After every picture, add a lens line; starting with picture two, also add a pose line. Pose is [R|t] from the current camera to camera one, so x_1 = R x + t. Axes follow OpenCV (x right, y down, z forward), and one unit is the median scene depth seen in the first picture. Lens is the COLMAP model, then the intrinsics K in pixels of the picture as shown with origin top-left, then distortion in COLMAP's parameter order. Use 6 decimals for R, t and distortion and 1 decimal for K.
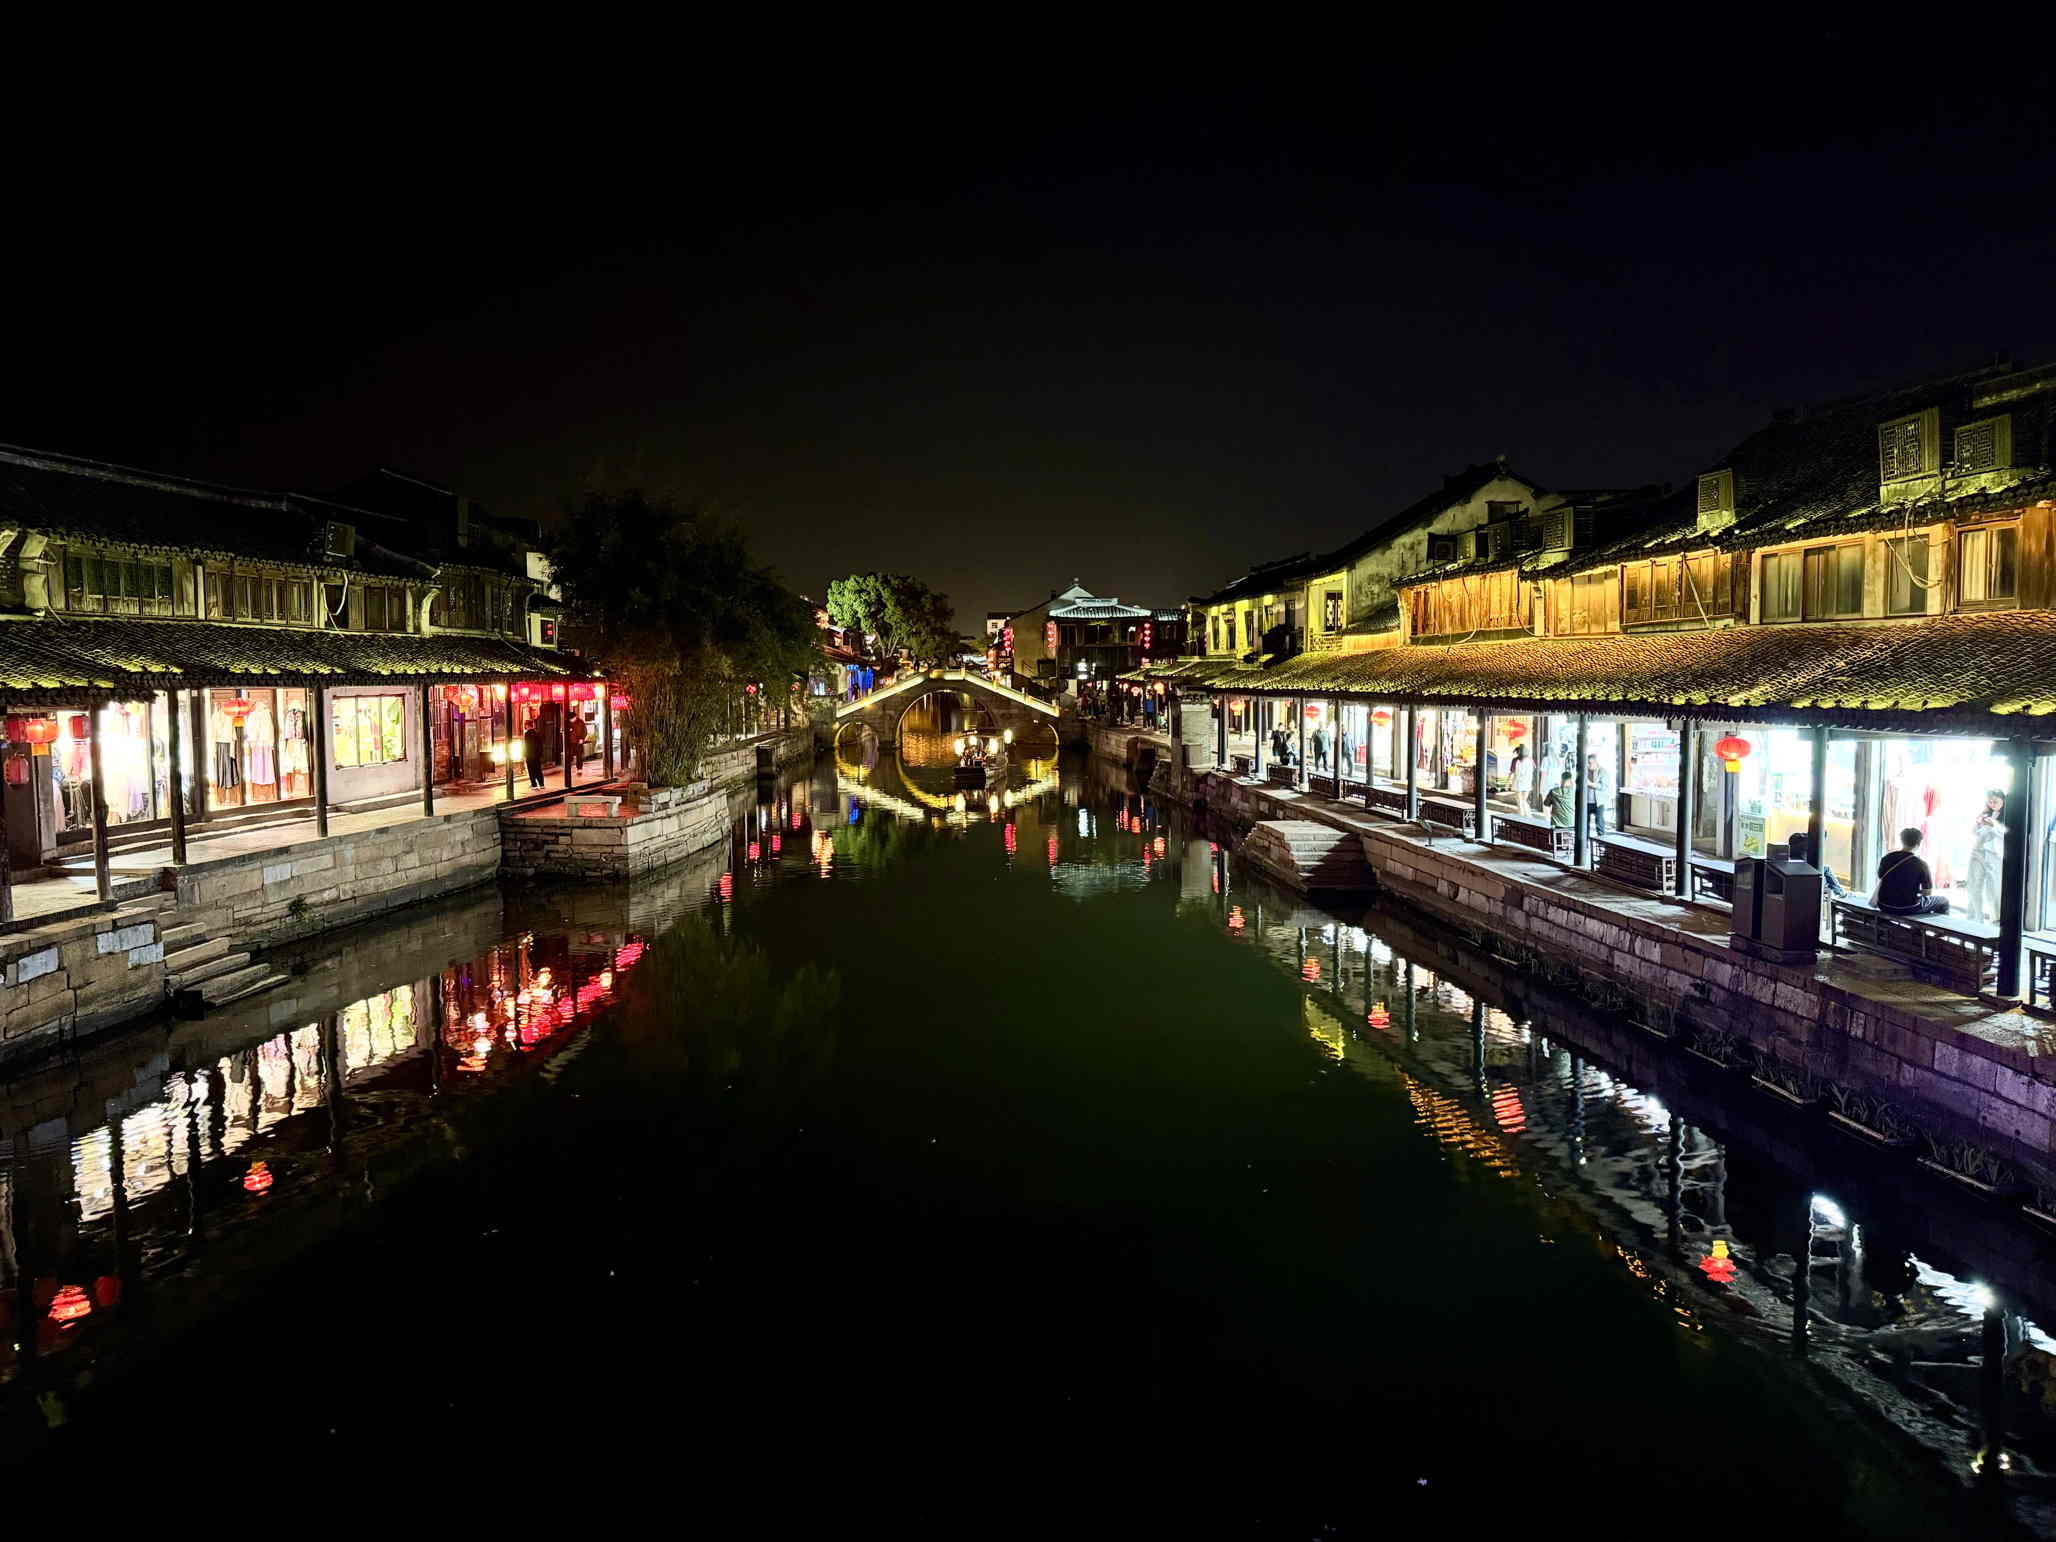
lens RADIAL K [[1414.3, 0, 1028.0], [0, 1414.3, 771.0], [0, 0, 1]] dist [0.070889, -0.142672]
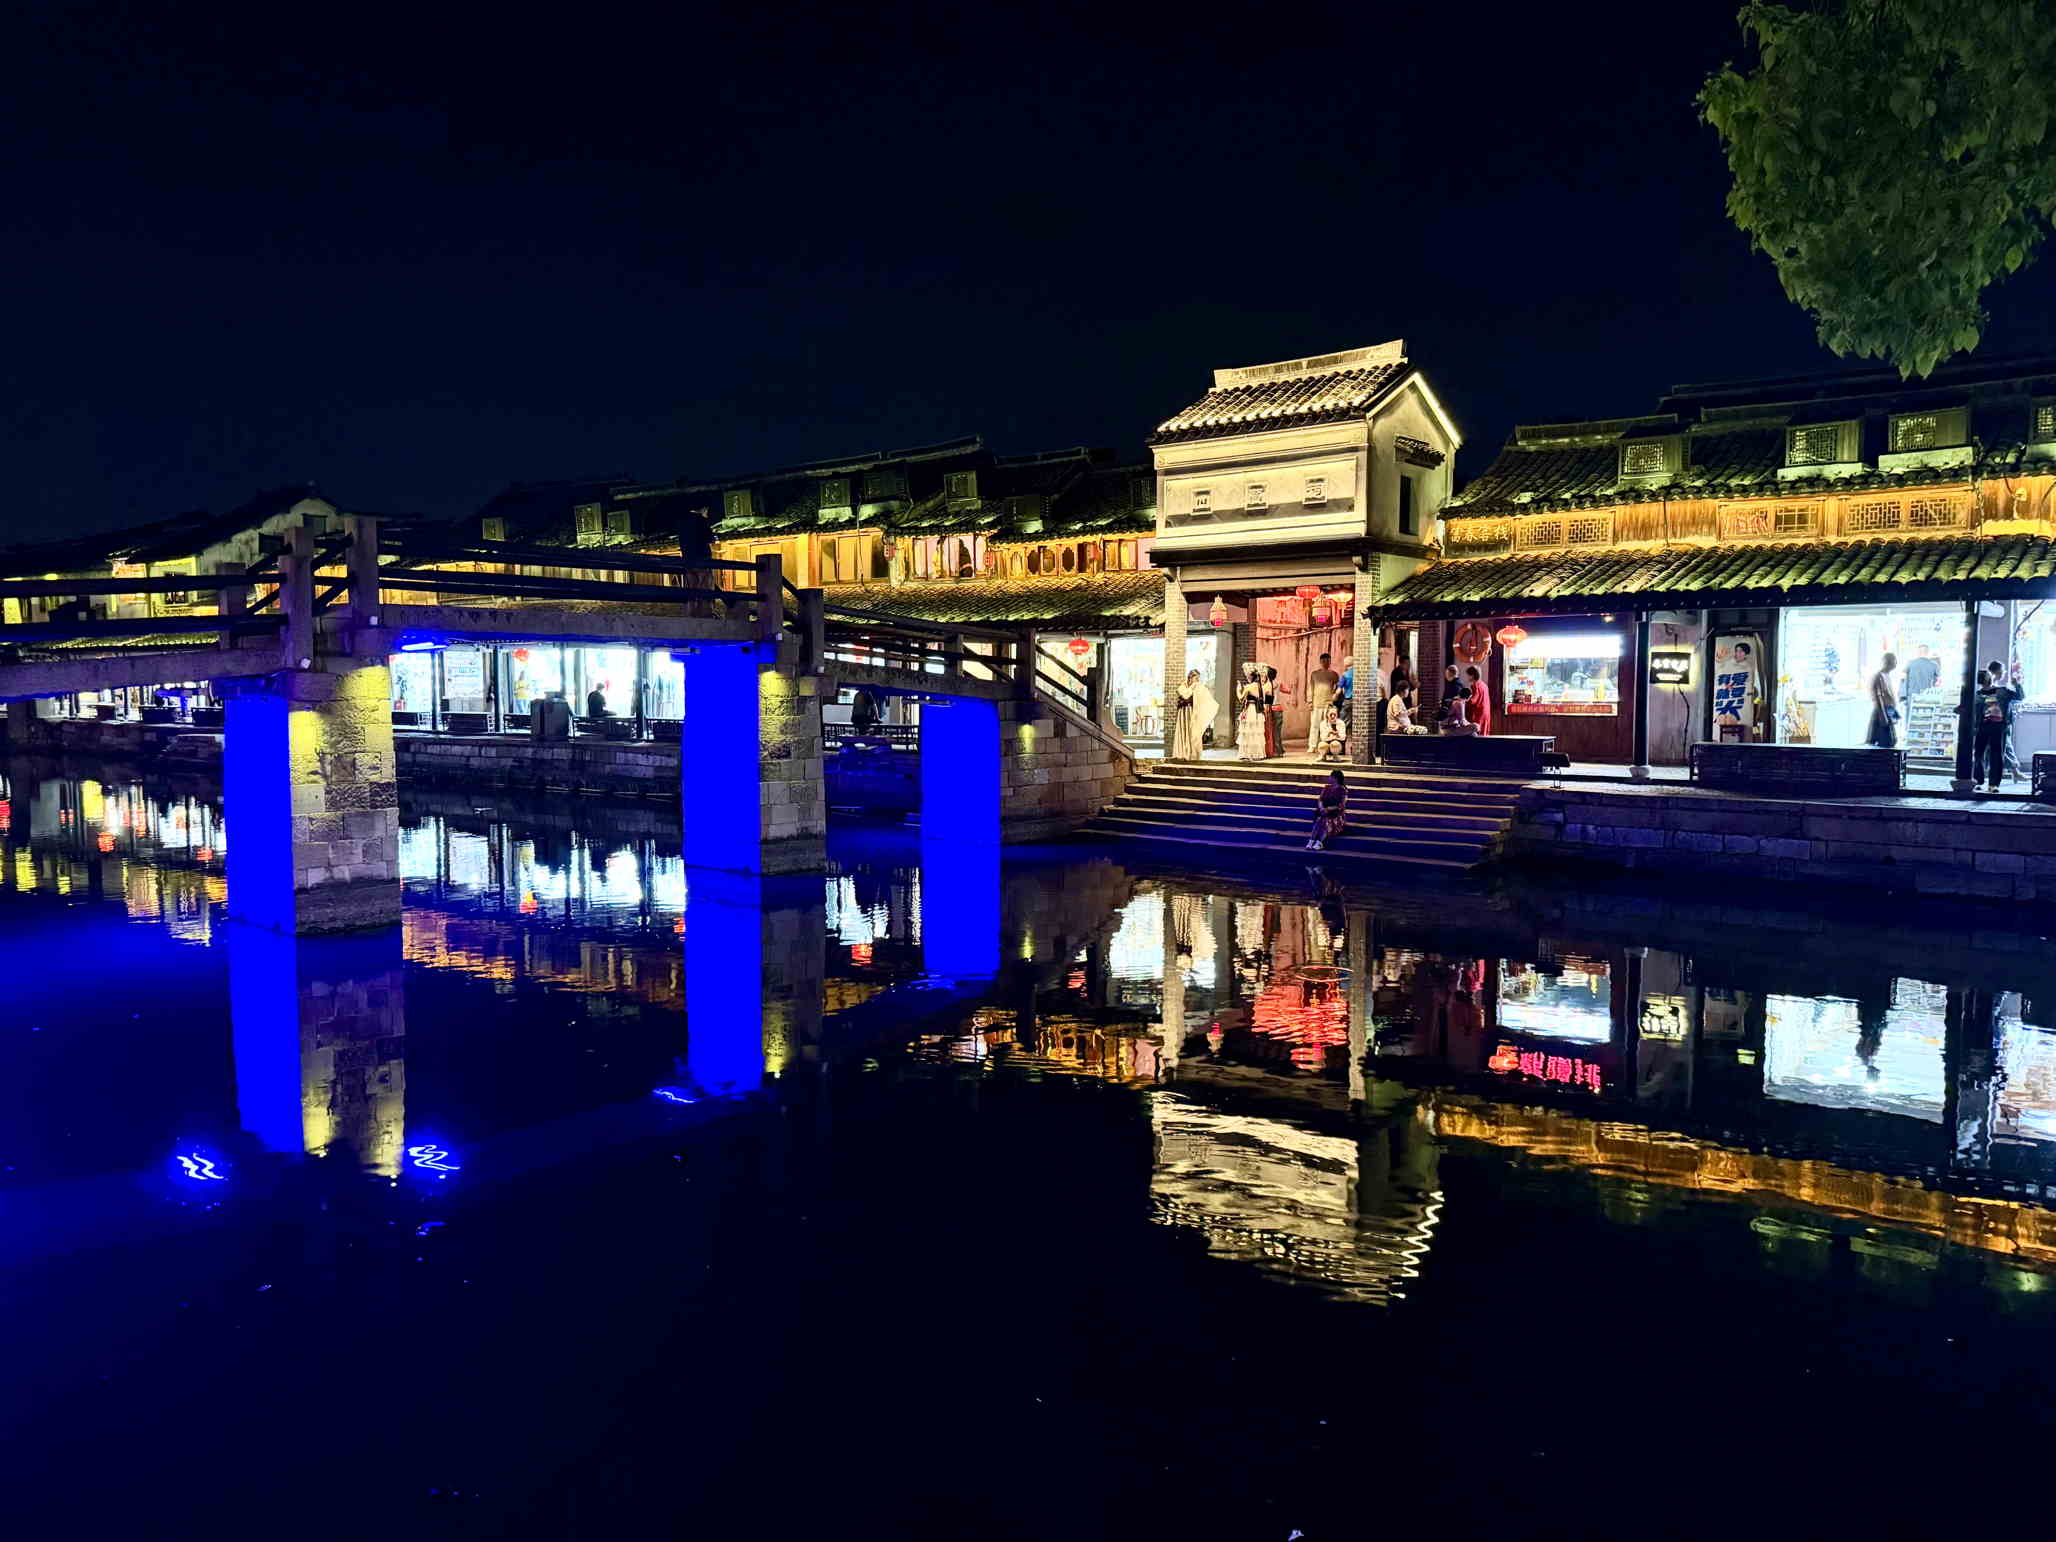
lens RADIAL K [[1414.3, 0, 1028.0], [0, 1414.3, 771.0], [0, 0, 1]] dist [0.070889, -0.142672]
pose [[0.646907, -0.051387, 0.760835, -0.385665], [0.054905, 0.998276, 0.020740, 0.093717], [-0.760589, 0.028357, 0.648614, -0.568291]]
